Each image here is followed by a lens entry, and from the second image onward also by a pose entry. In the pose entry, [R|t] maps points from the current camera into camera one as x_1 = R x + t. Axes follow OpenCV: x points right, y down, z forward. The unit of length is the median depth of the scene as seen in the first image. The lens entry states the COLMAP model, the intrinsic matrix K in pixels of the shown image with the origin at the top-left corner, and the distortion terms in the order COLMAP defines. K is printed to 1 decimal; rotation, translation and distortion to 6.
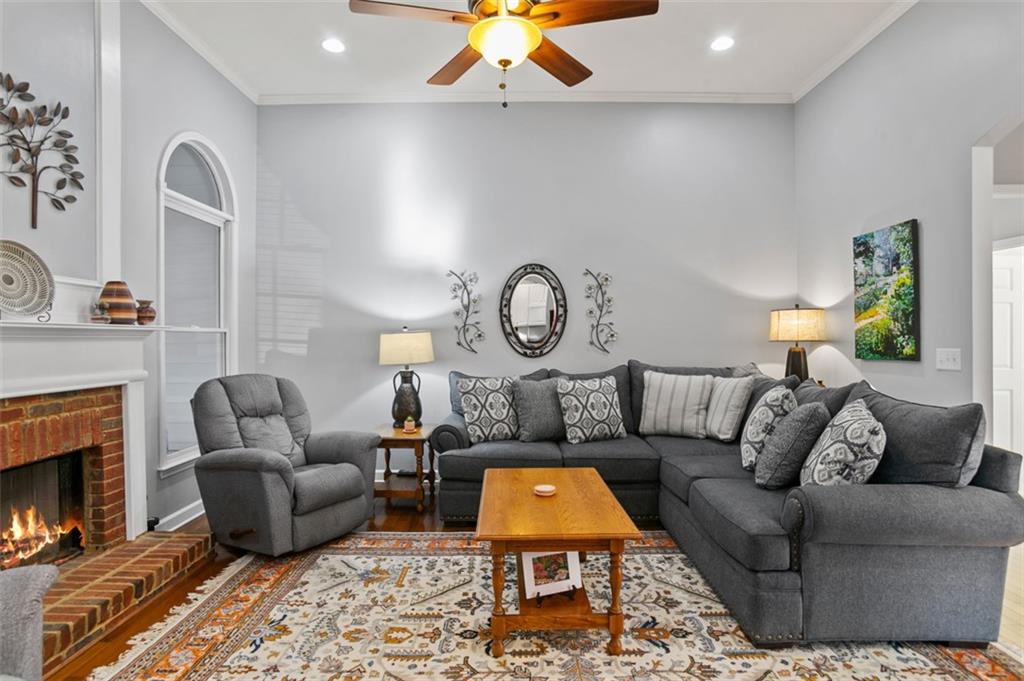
lens RADIAL K [[538.0, 0, 511.5], [0, 538.0, 337.7], [0, 0, 1]] dist [-0.054450, 0.026749]
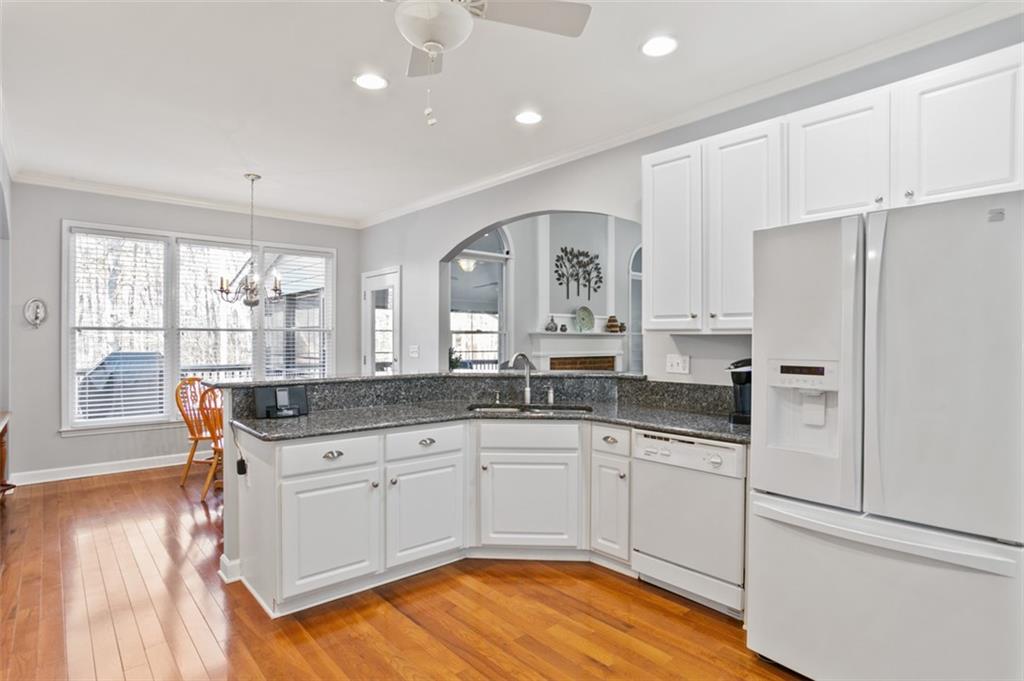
lens RADIAL K [[538.0, 0, 510.2], [0, 538.0, 343.6], [0, 0, 1]] dist [-0.054450, 0.026749]
pose [[0.655732, 0.014866, -0.754847, 0.891532], [-0.006350, 0.999879, 0.014176, -0.004991], [0.754967, -0.004503, 0.655747, -1.087356]]
